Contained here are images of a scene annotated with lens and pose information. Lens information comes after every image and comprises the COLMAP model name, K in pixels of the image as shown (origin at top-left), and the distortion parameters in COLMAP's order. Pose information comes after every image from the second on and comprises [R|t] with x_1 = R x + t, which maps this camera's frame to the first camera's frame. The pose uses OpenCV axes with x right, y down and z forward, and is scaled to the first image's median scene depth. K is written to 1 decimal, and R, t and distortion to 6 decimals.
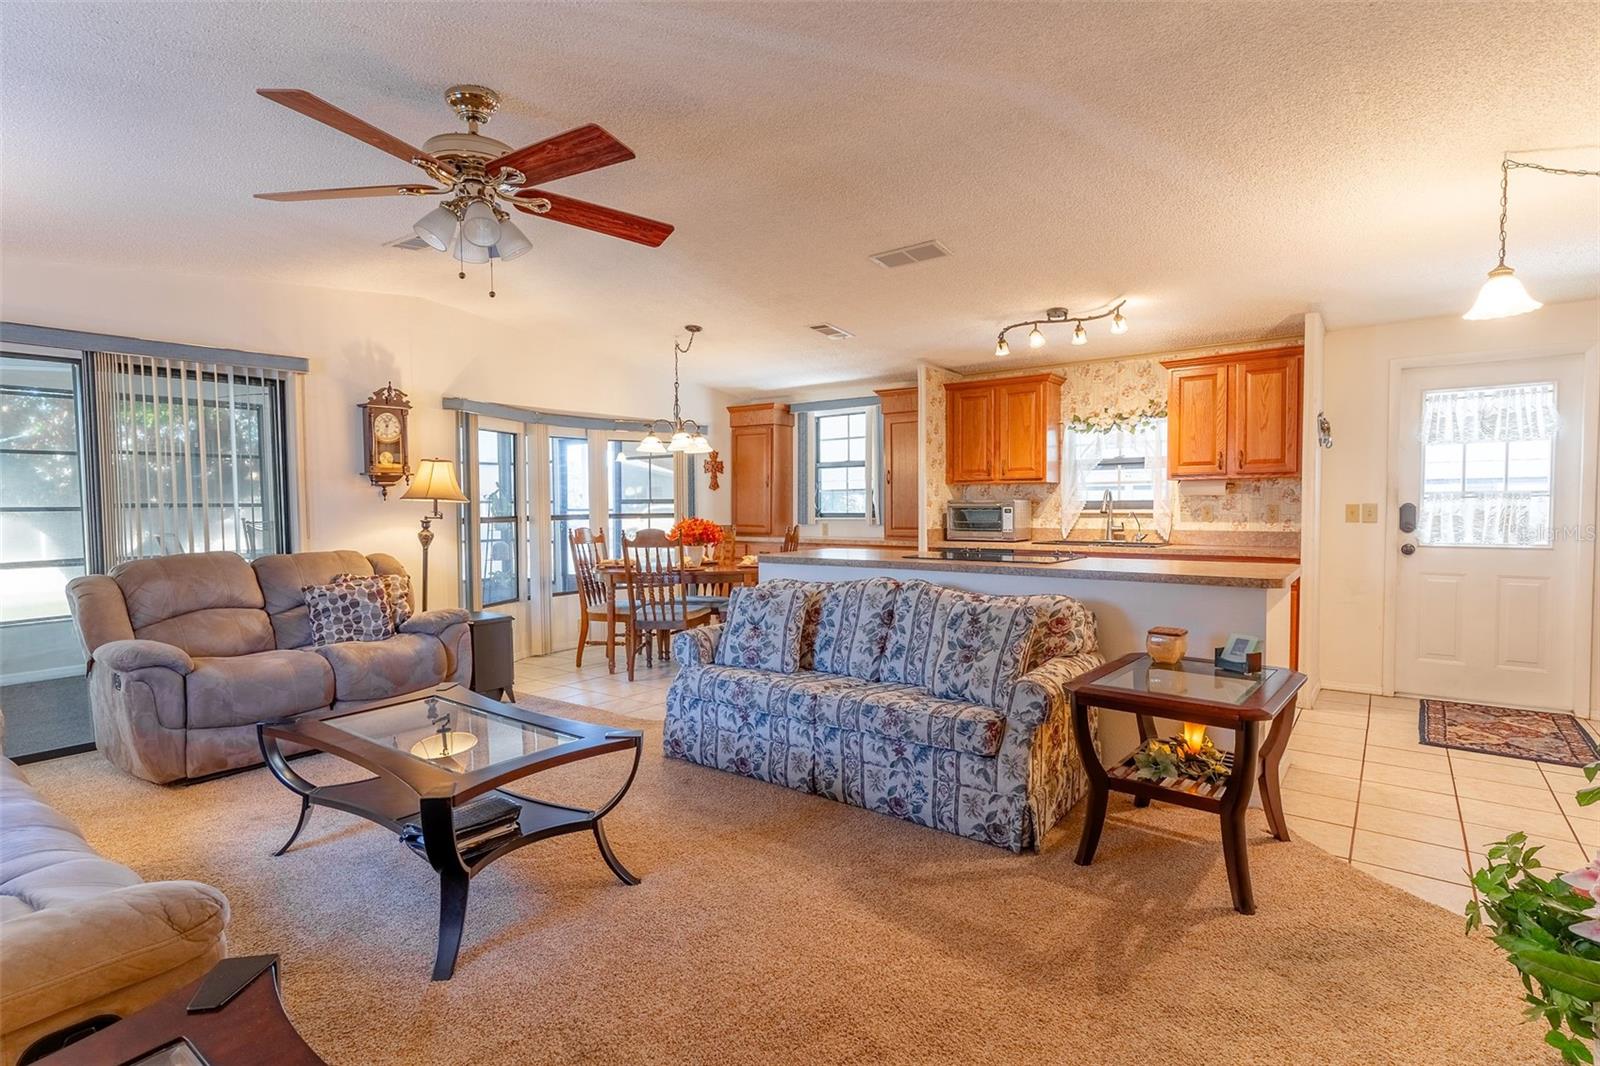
lens RADIAL K [[777.6, 0, 799.5], [0, 777.6, 537.2], [0, 0, 1]] dist [0.000224, 0.001271]
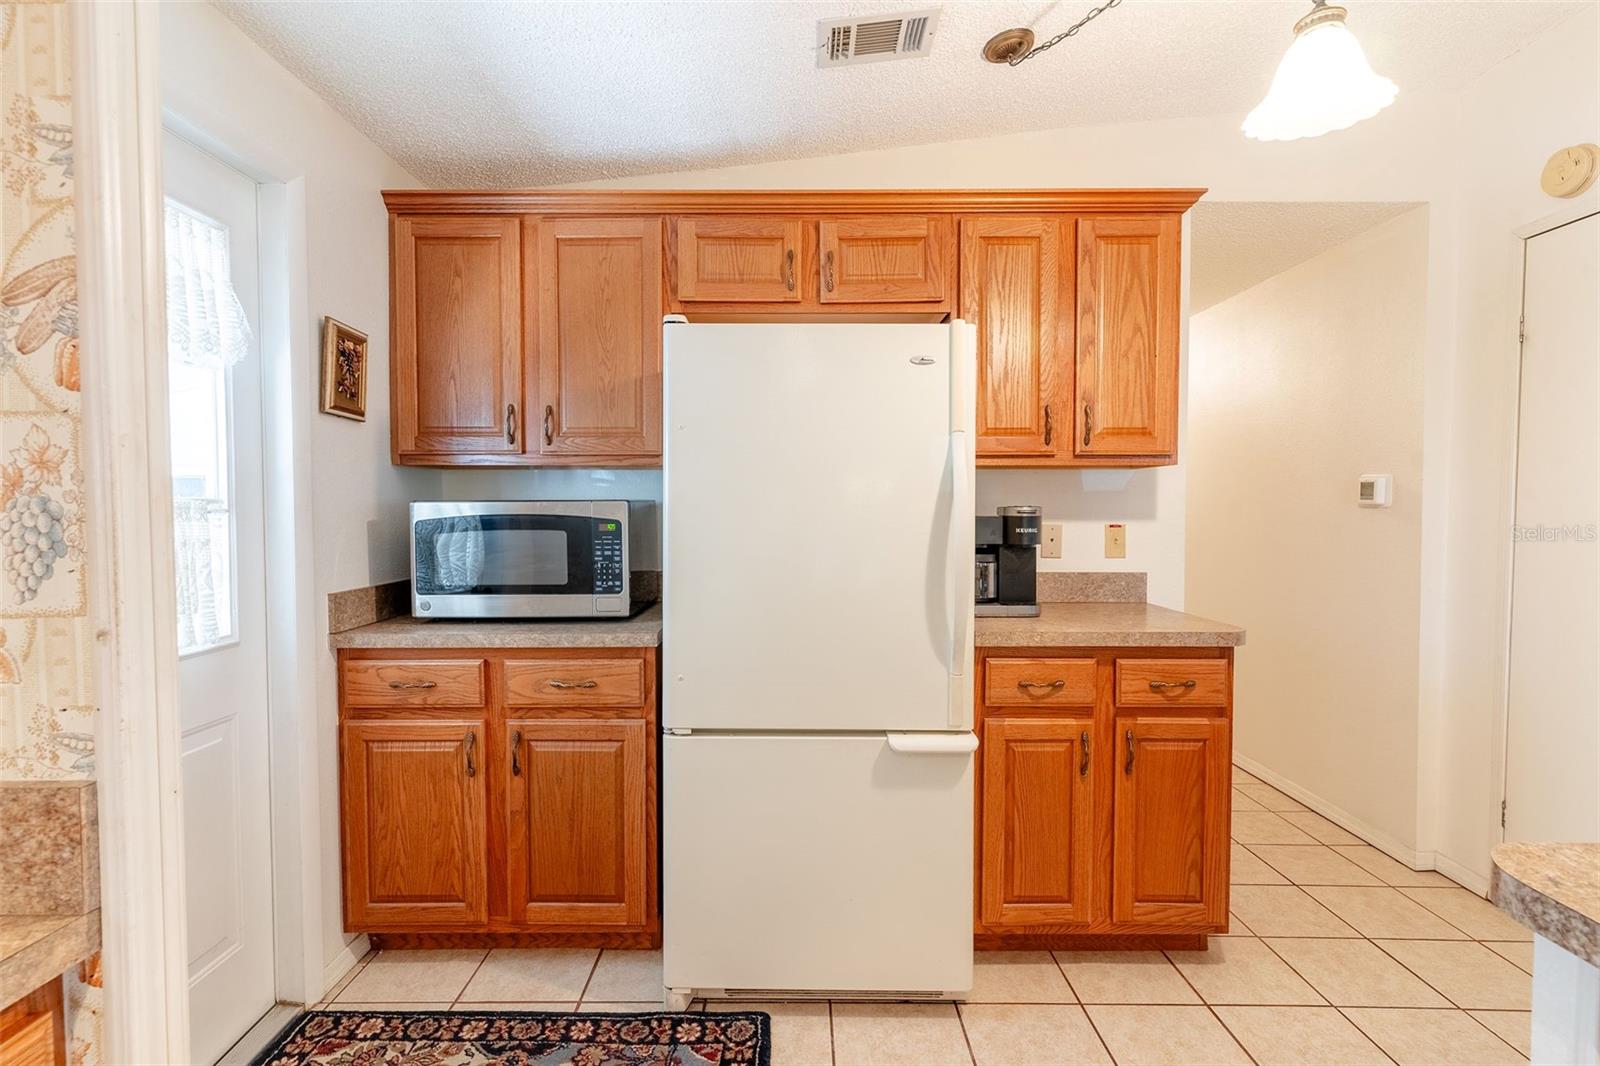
lens RADIAL K [[777.6, 0, 803.5], [0, 777.6, 529.8], [0, 0, 1]] dist [0.000224, 0.001271]
pose [[-0.604081, -0.010827, 0.796849, 0.408063], [0.040306, 0.998213, 0.044118, -0.042937], [-0.795903, 0.058769, -0.602565, 0.876413]]
